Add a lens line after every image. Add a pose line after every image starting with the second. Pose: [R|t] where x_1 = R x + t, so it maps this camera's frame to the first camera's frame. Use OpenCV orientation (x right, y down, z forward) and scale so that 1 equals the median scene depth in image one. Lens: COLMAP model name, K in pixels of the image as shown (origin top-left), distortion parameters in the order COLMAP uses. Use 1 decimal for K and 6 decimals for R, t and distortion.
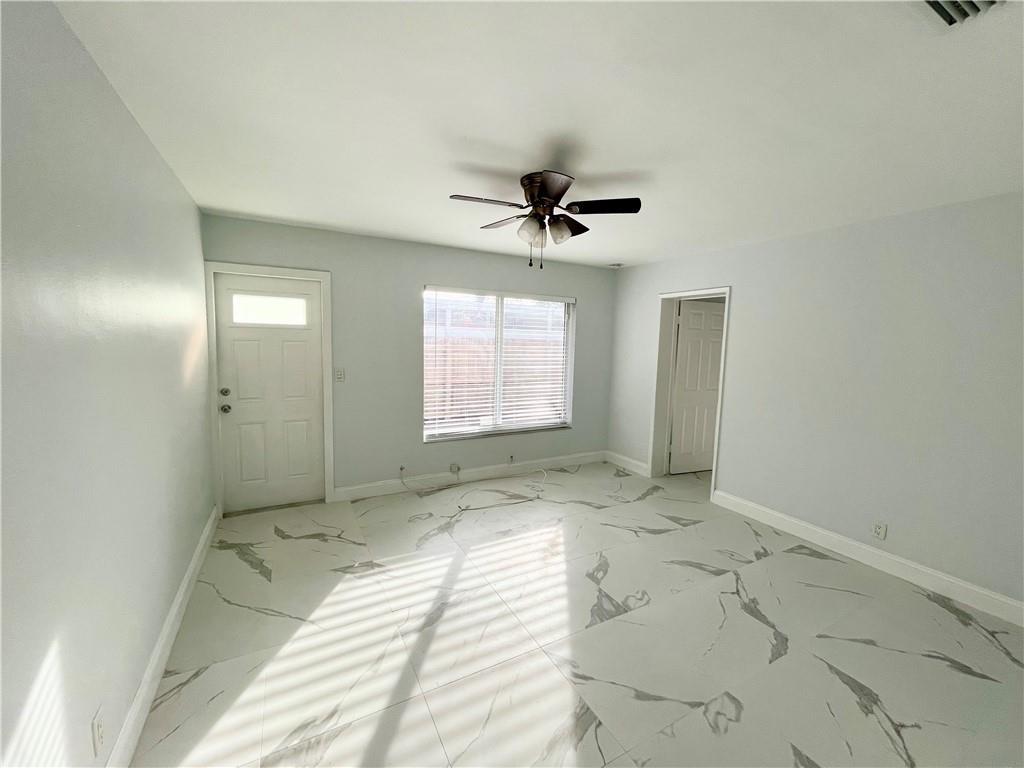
lens RADIAL K [[413.7, 0, 514.8], [0, 413.7, 379.7], [0, 0, 1]] dist [0.002430, 0.000466]
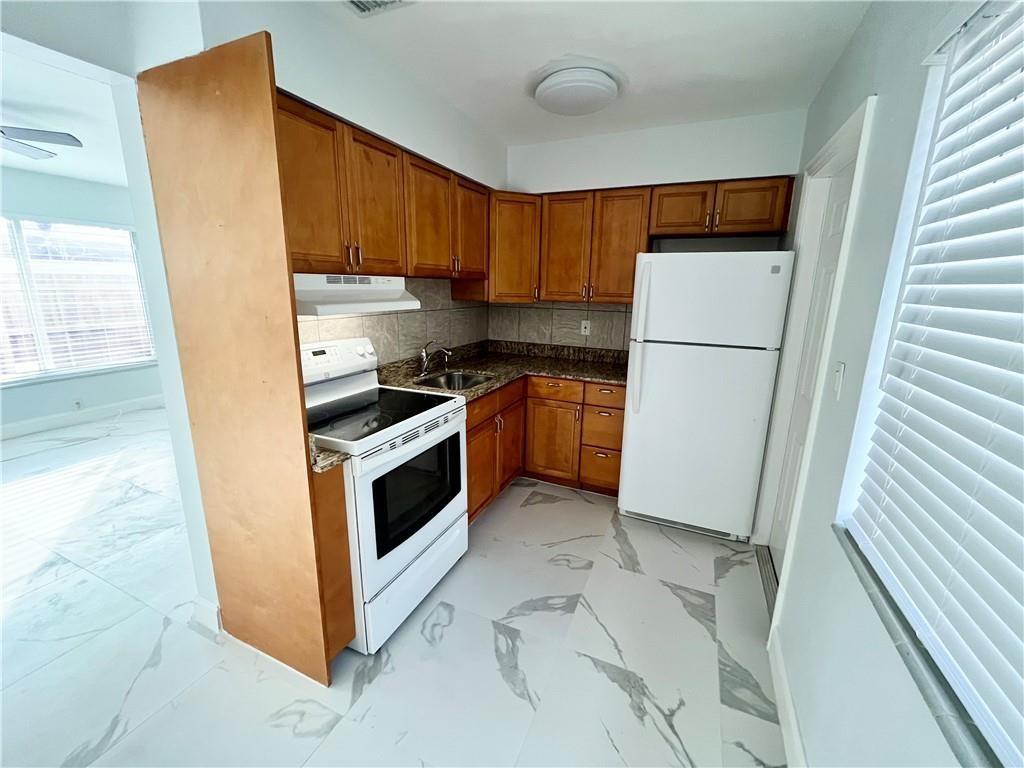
lens RADIAL K [[413.7, 0, 514.8], [0, 413.7, 379.7], [0, 0, 1]] dist [0.002430, 0.000466]
pose [[0.795804, -0.147713, 0.587262, 0.353794], [0.062230, 0.984607, 0.163329, 0.070261], [-0.602348, -0.093433, 0.792746, -0.471566]]
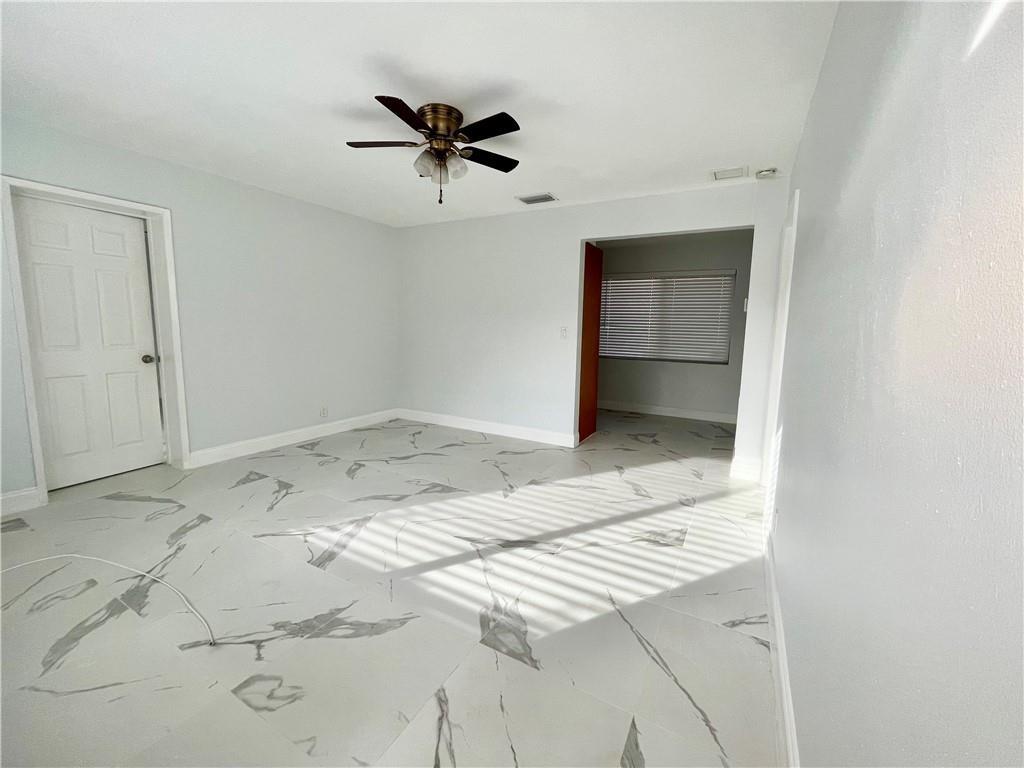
lens RADIAL K [[408.8, 0, 506.4], [0, 408.8, 373.7], [0, 0, 1]] dist [-0.010205, -0.000320]
pose [[-0.525338, -0.128128, 0.841192, -0.719540], [0.048600, 0.982466, 0.179997, -0.020449], [-0.849505, 0.135441, -0.509900, 1.117165]]
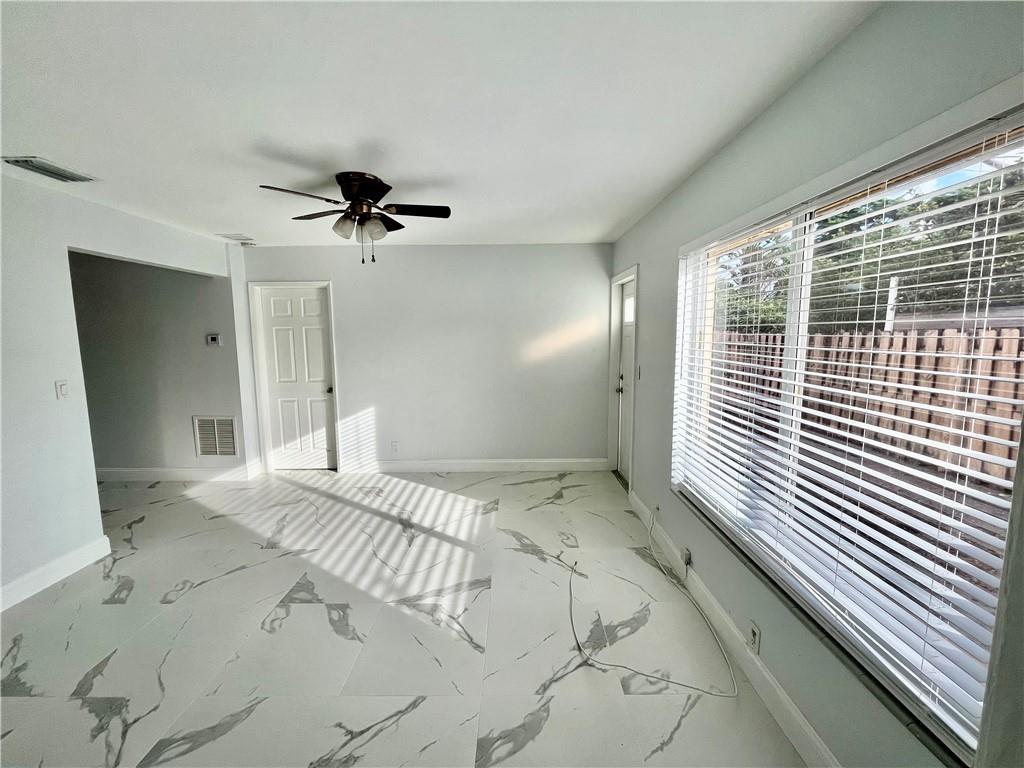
lens RADIAL K [[413.7, 0, 514.8], [0, 413.7, 379.7], [0, 0, 1]] dist [0.002430, 0.000466]
pose [[-0.483106, 0.080885, -0.871818, 0.640114], [-0.088780, 0.986066, 0.140681, -0.126265], [0.871049, 0.145364, -0.469193, 1.458938]]
